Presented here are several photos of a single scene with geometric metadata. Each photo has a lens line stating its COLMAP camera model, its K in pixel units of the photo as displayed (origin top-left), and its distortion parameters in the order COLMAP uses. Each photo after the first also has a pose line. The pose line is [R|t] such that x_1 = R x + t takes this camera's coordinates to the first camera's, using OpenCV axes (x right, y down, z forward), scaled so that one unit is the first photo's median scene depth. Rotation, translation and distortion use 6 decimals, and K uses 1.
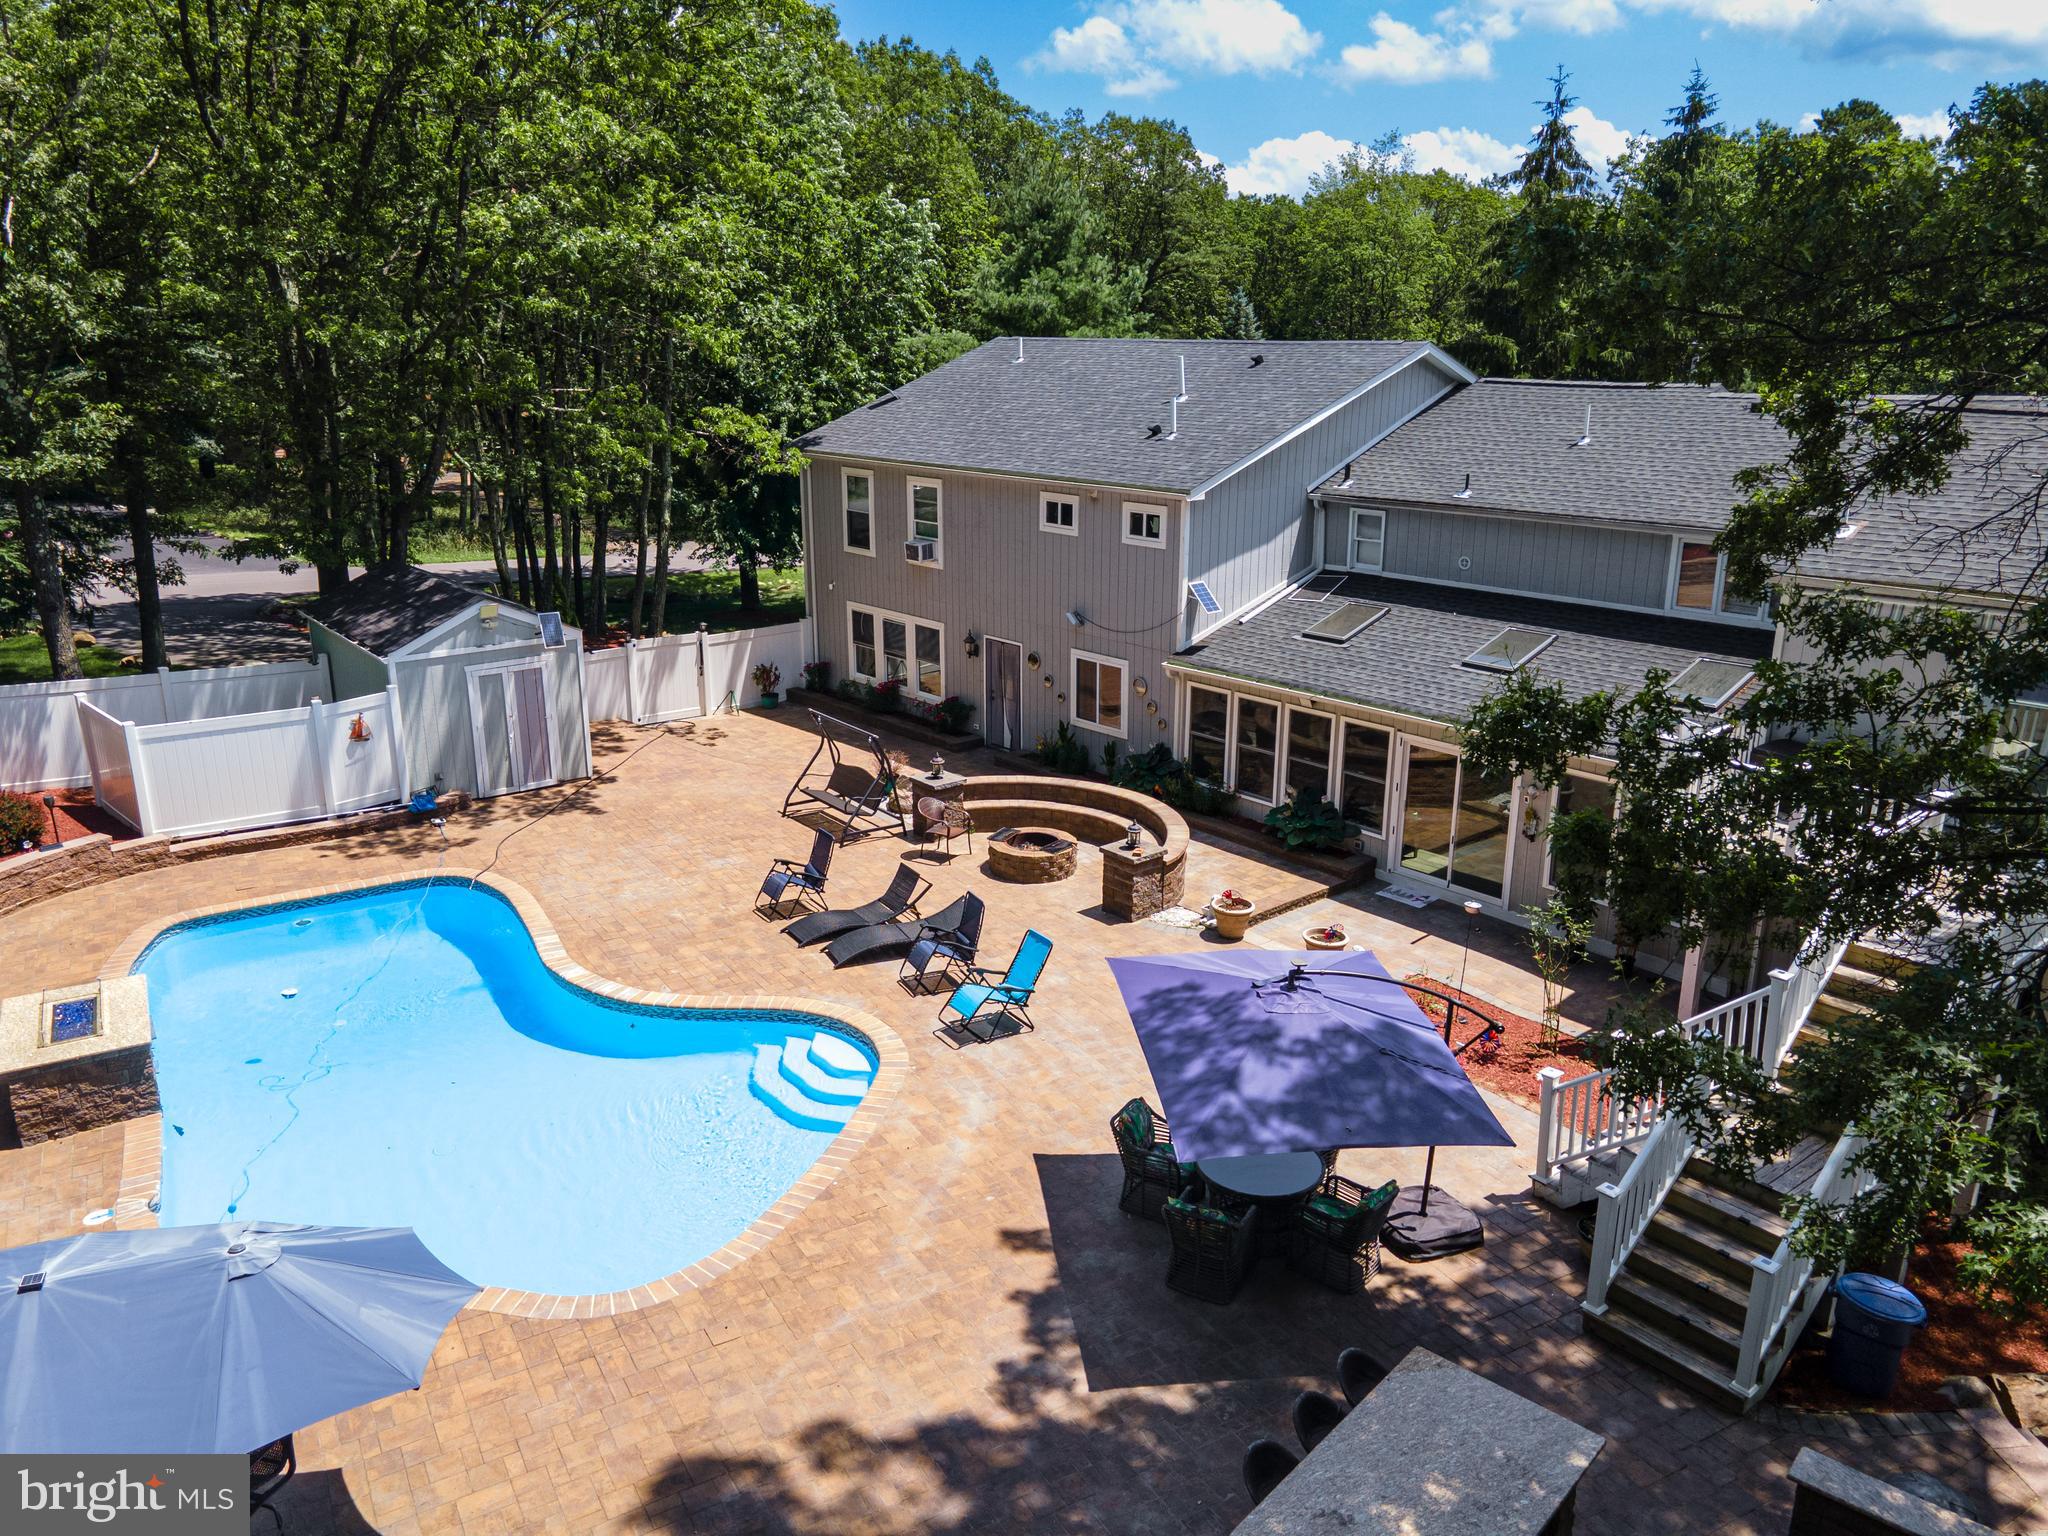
lens RADIAL K [[1490.9, 0, 1010.8], [0, 1490.9, 765.2], [0, 0, 1]] dist [0.013490, 0.048889]
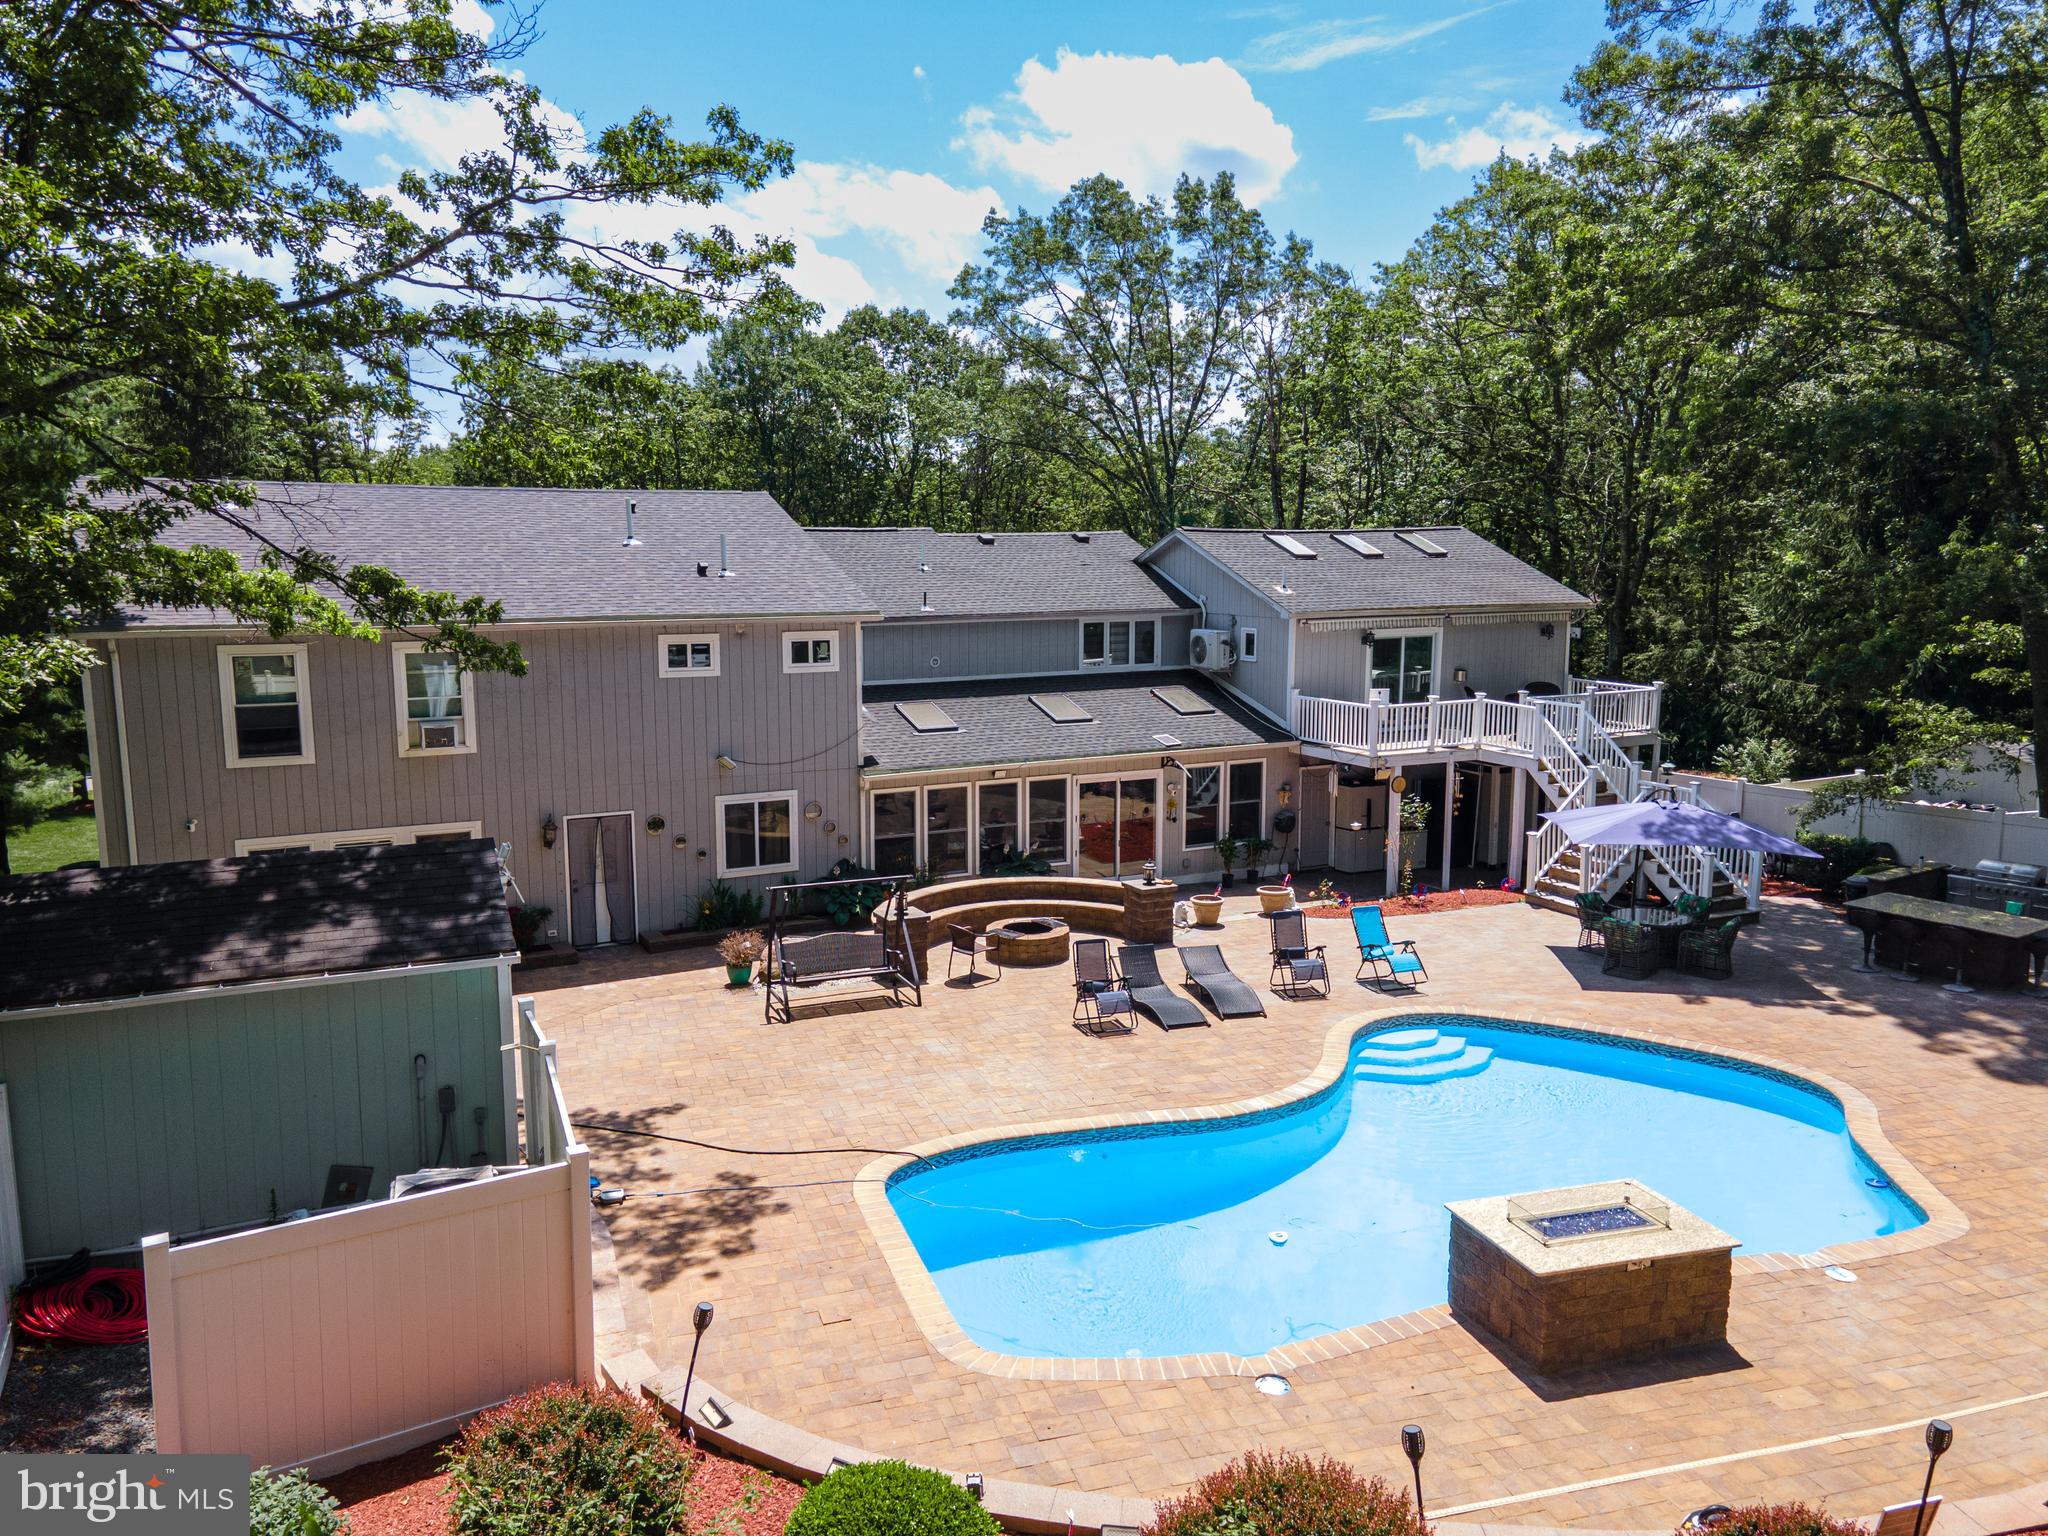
lens RADIAL K [[1490.9, 0, 1010.8], [0, 1490.9, 765.2], [0, 0, 1]] dist [0.013490, 0.048889]
pose [[0.236647, -0.147336, 0.960359, -0.881324], [0.273092, 0.958674, 0.079784, -0.132509], [-0.932426, 0.243386, 0.267104, 0.628805]]
